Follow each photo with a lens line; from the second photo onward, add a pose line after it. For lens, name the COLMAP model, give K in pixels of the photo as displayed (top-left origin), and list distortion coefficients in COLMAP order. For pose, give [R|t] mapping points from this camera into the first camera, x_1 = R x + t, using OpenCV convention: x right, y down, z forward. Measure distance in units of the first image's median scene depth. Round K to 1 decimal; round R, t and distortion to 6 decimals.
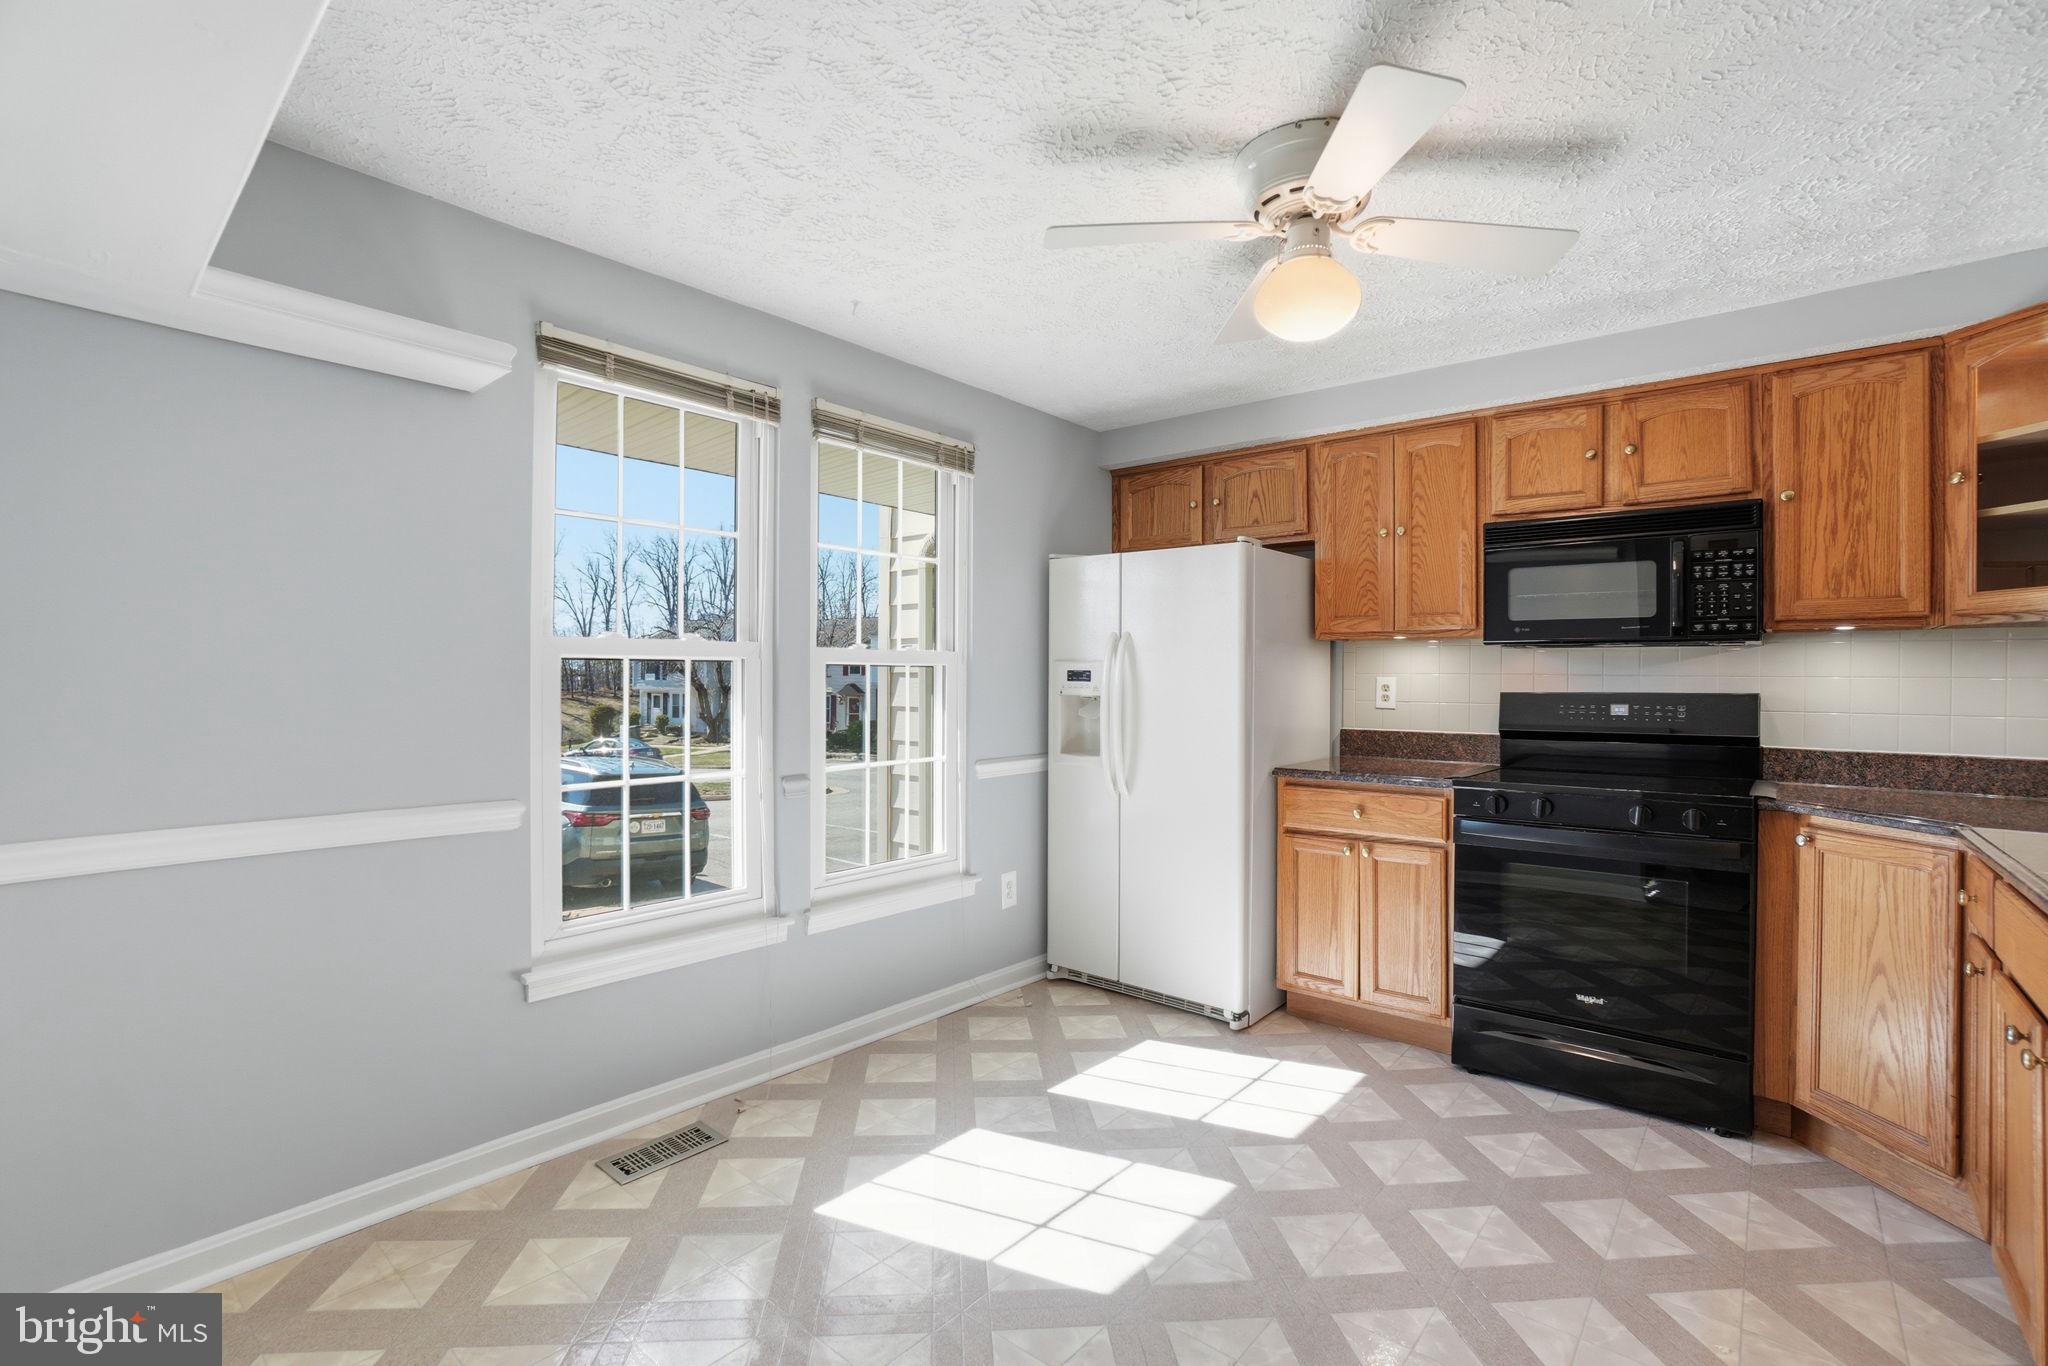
lens RADIAL K [[937.2, 0, 1013.8], [0, 937.2, 675.3], [0, 0, 1]] dist [-0.019029, 0.003462]
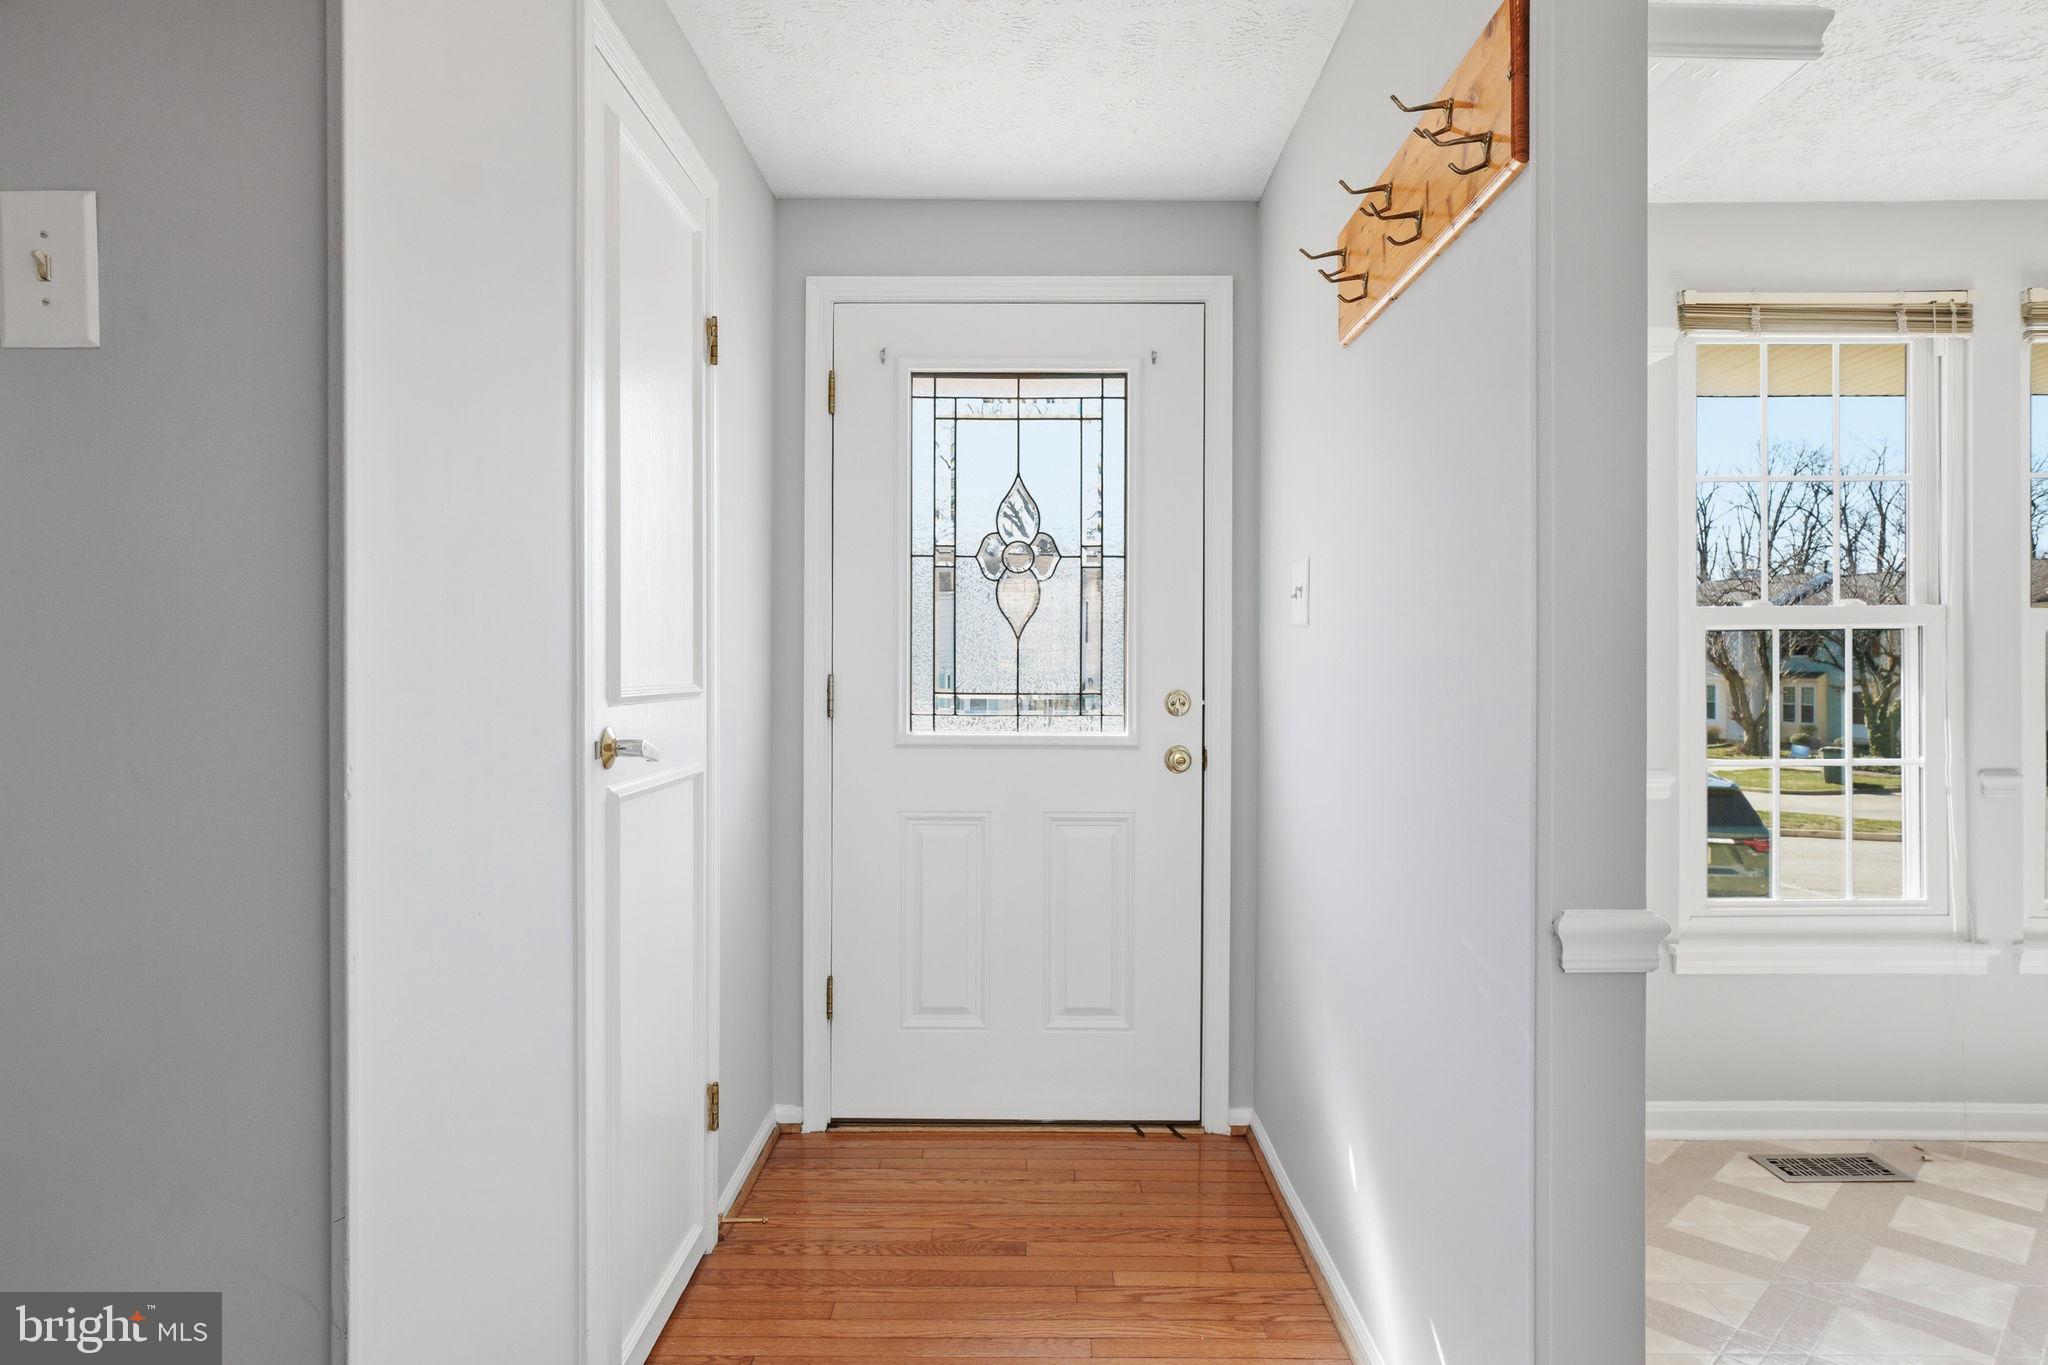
lens RADIAL K [[1207.8, 0, 1025.7], [0, 1207.8, 670.6], [0, 0, 1]] dist [-0.000586, 0.010181]
pose [[0.657174, -0.002428, -0.753735, 0.002129], [0.008841, 0.999951, 0.004488, 0.014645], [0.753687, -0.009613, 0.657163, -0.442760]]
